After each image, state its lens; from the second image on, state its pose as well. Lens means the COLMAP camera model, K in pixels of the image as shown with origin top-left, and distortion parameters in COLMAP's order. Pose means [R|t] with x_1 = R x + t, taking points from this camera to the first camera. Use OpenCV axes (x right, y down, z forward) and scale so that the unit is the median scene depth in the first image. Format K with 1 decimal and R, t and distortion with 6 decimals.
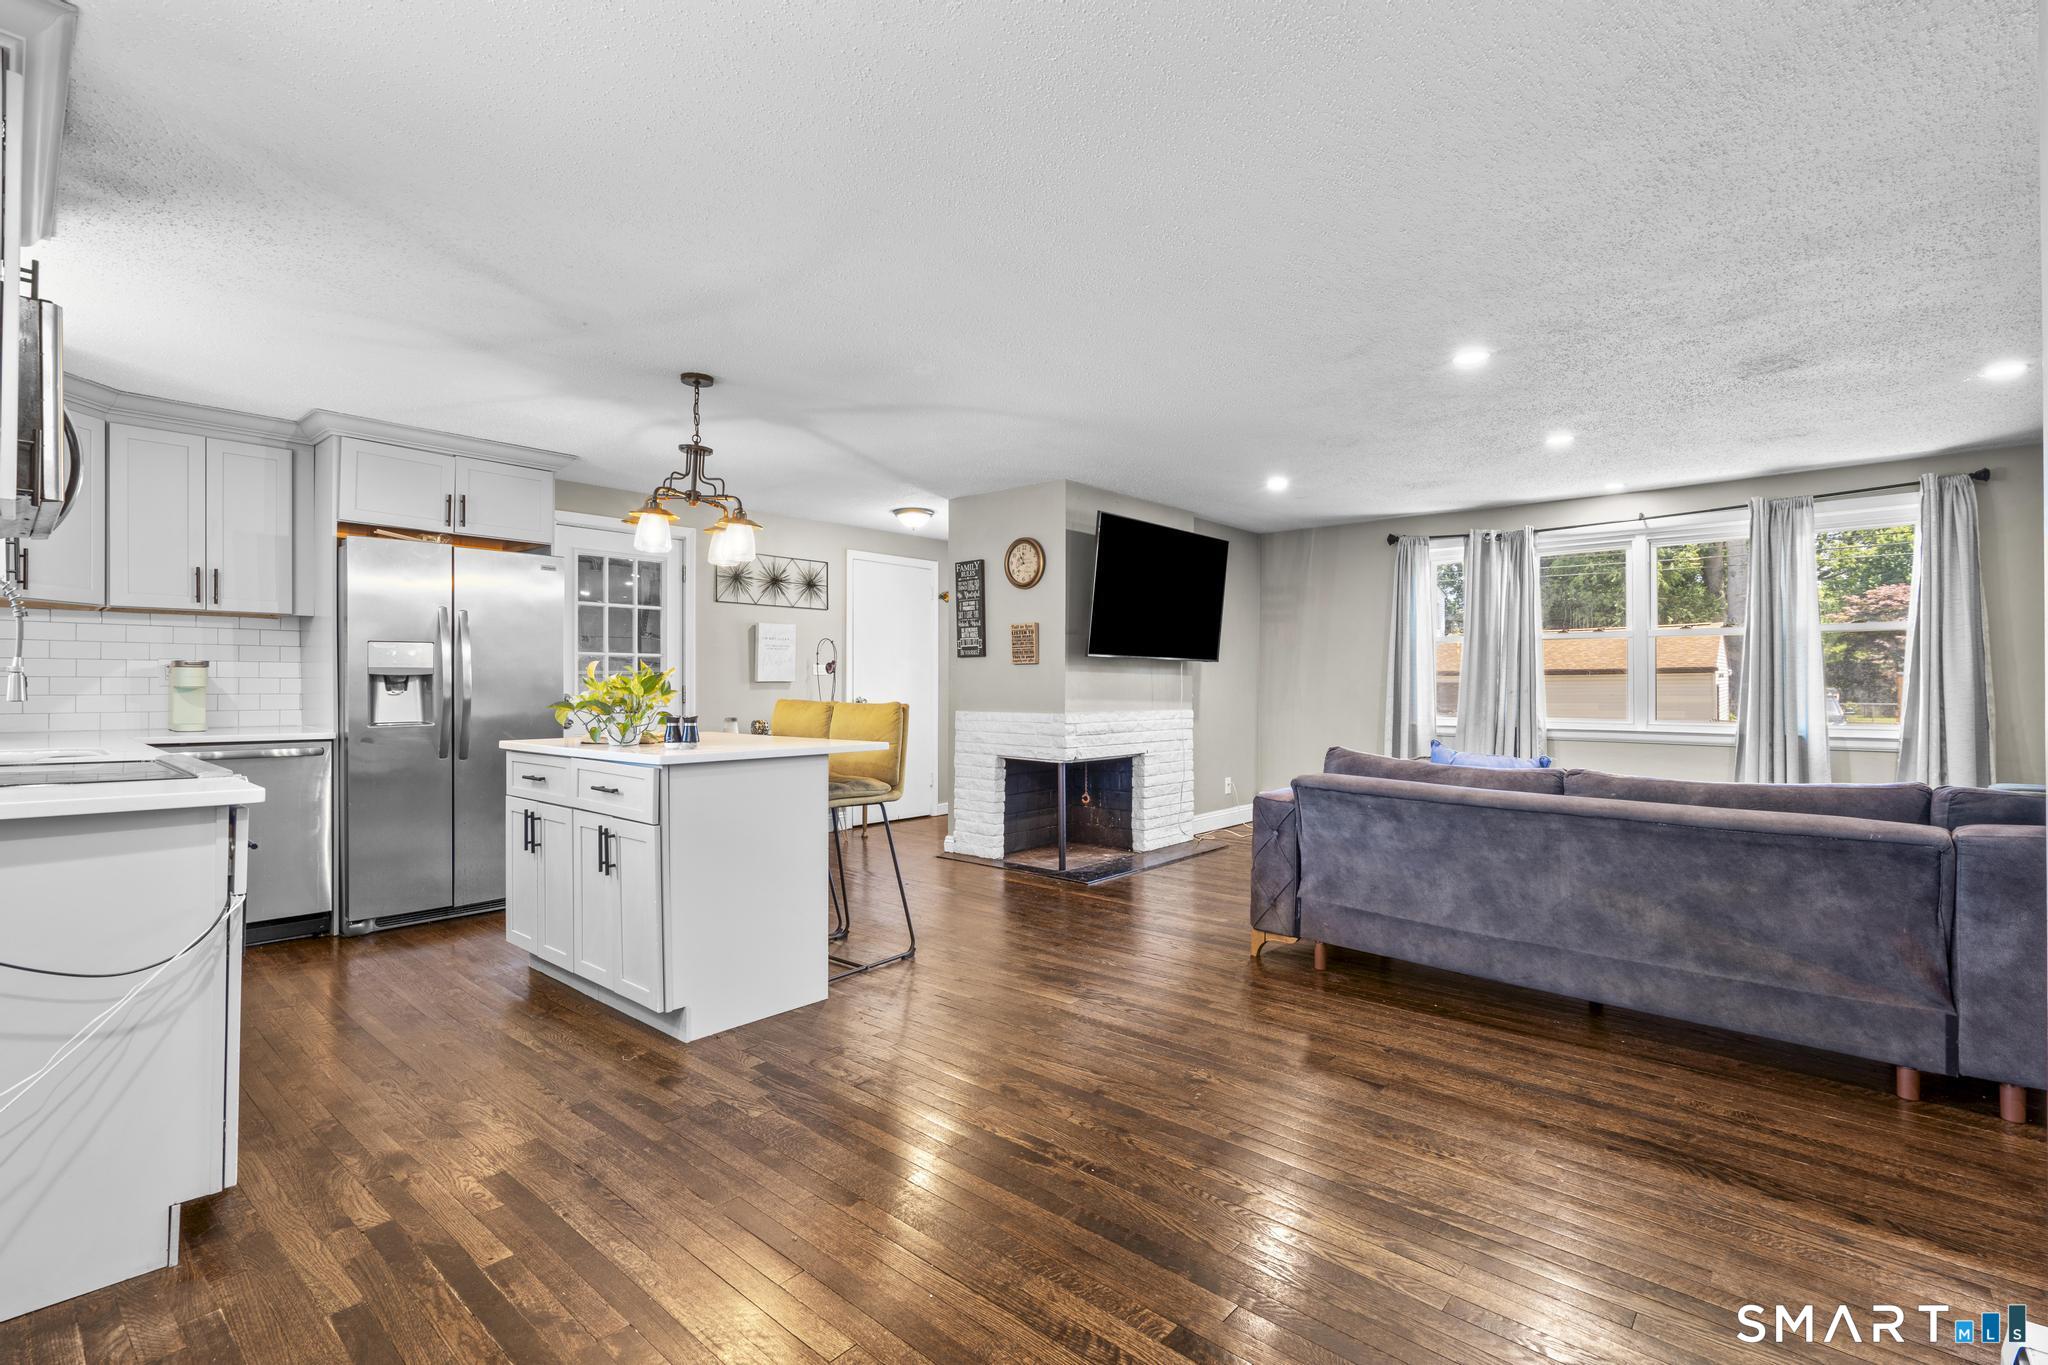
lens RADIAL K [[920.2, 0, 1018.9], [0, 920.2, 685.3], [0, 0, 1]] dist [-0.003226, 0.001131]
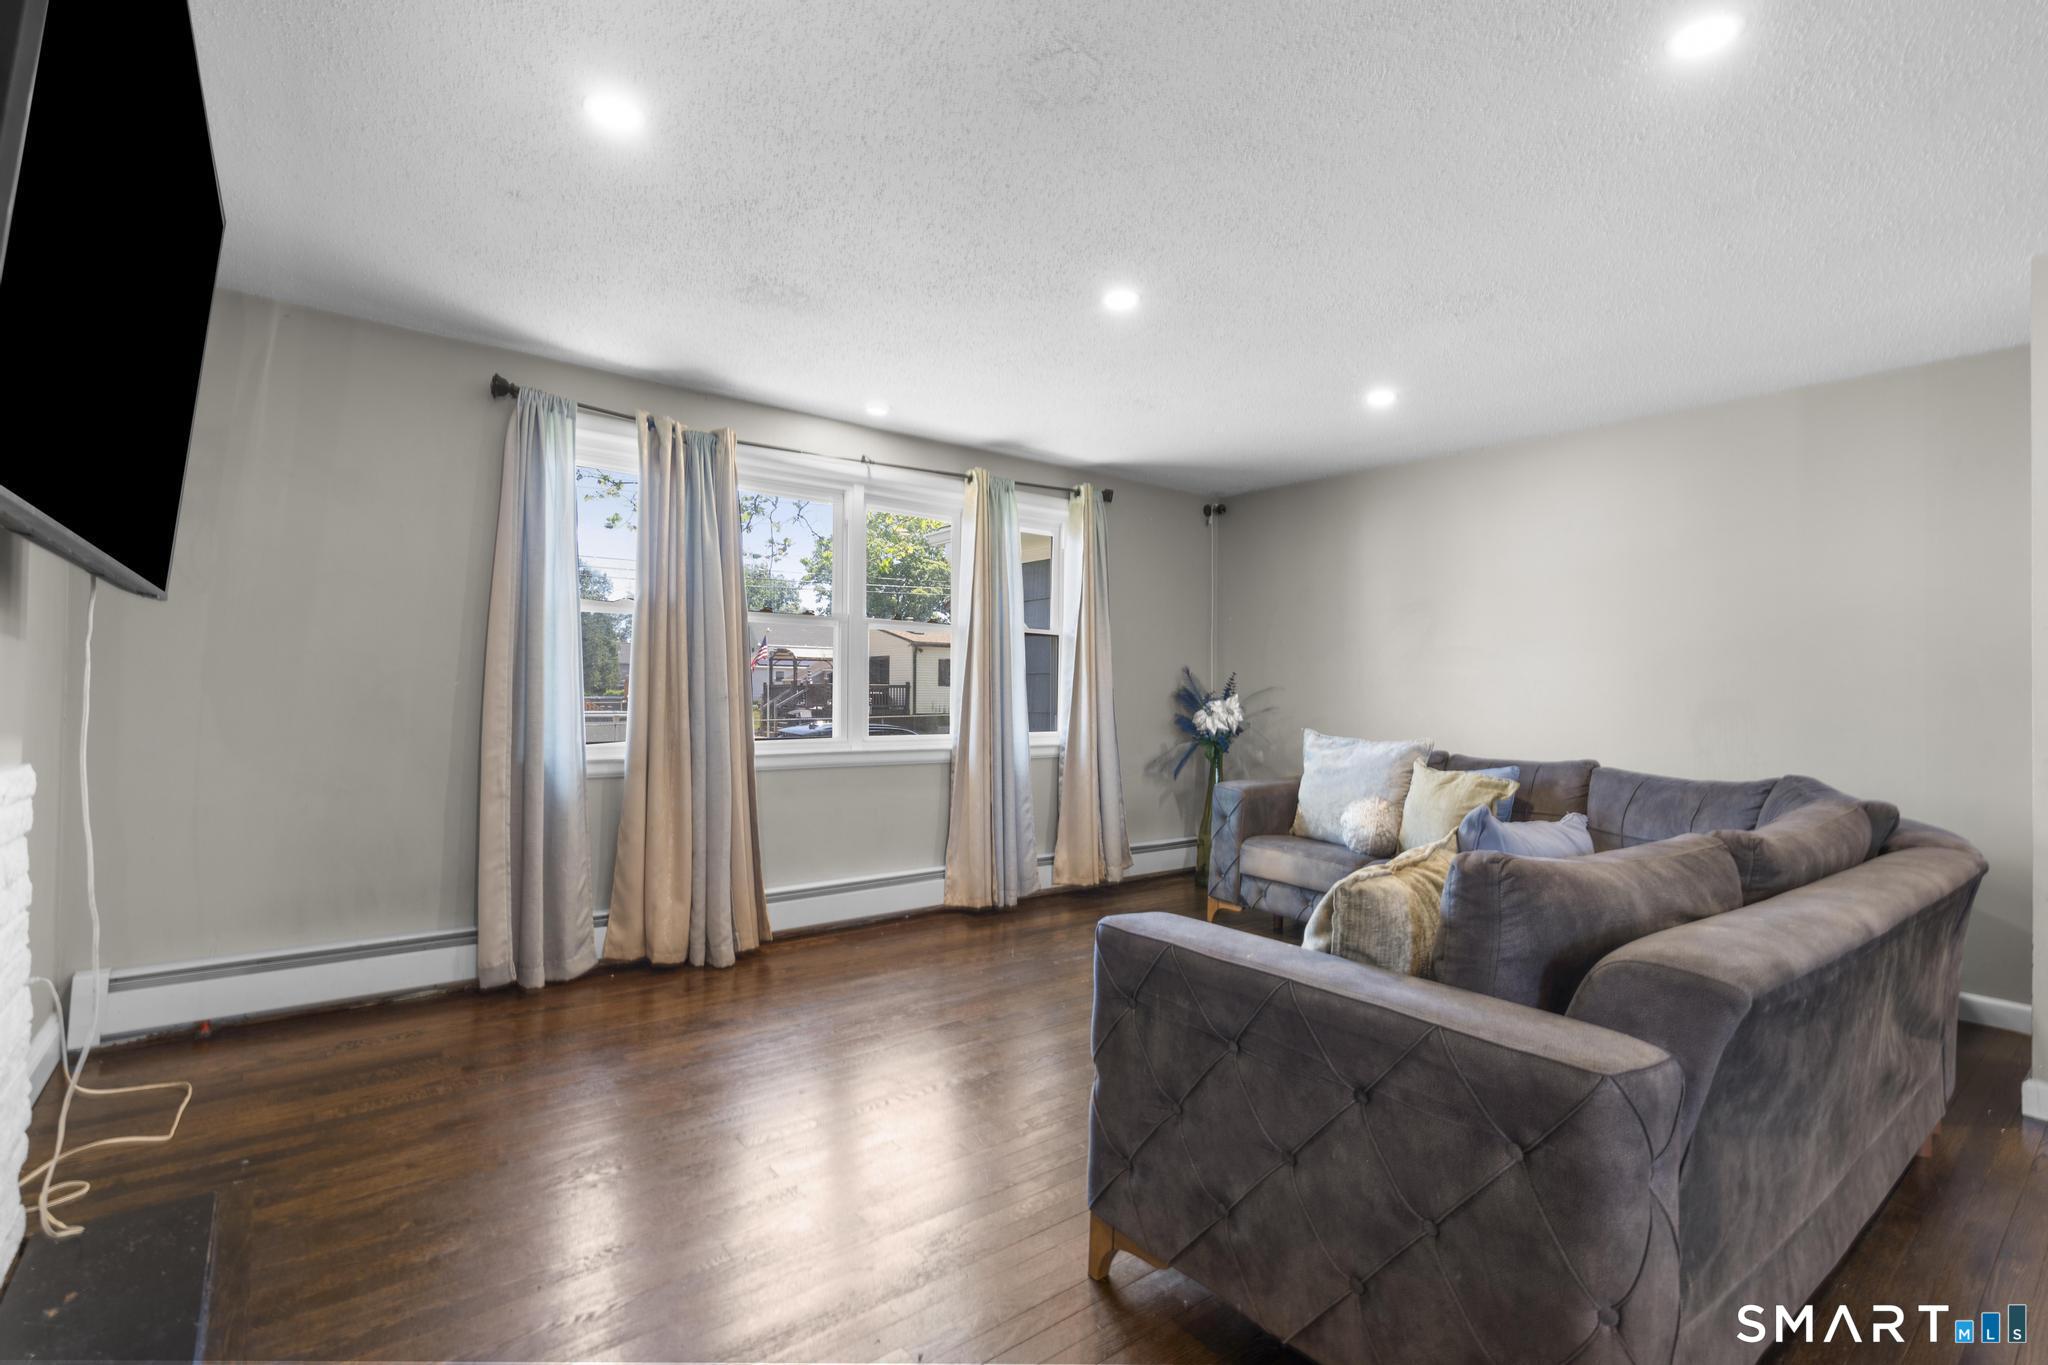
lens RADIAL K [[935.7, 0, 1012.4], [0, 935.7, 677.6], [0, 0, 1]] dist [-0.002966, 0.000105]
pose [[0.179779, 0.017122, 0.983558, -0.057667], [-0.009723, 0.999831, -0.015628, 0.002779], [-0.983659, -0.006753, 0.179915, 1.008627]]
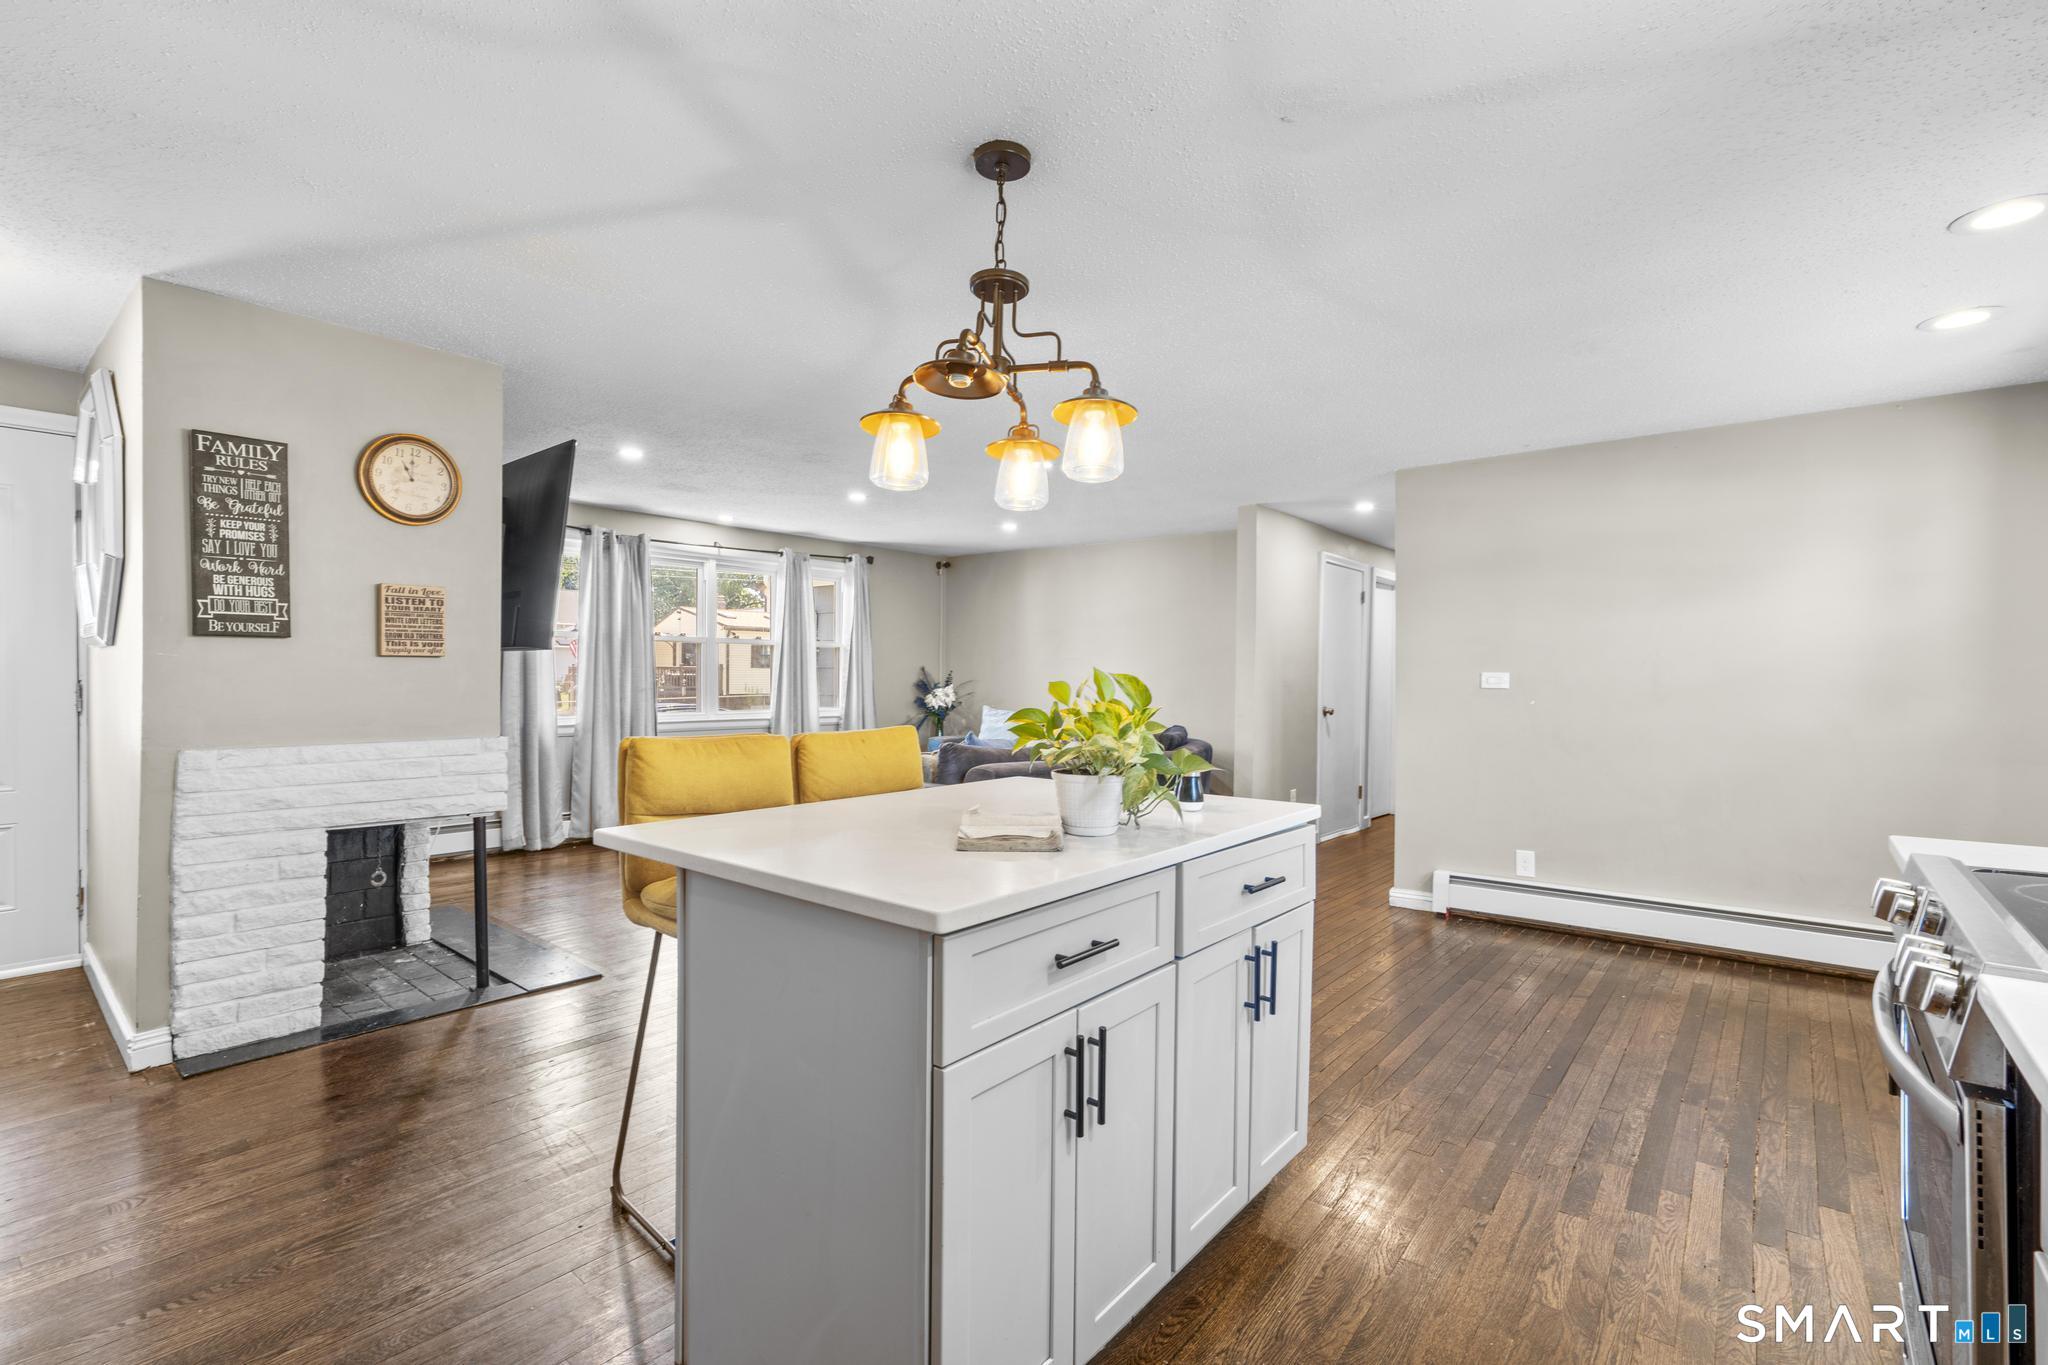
lens RADIAL K [[920.2, 0, 1018.9], [0, 920.2, 685.3], [0, 0, 1]] dist [-0.003226, 0.001131]
pose [[-0.026374, -0.013101, 0.999566, -0.766162], [-0.009856, 0.999869, 0.012845, -0.021334], [-0.999604, -0.009513, -0.026499, 0.846819]]
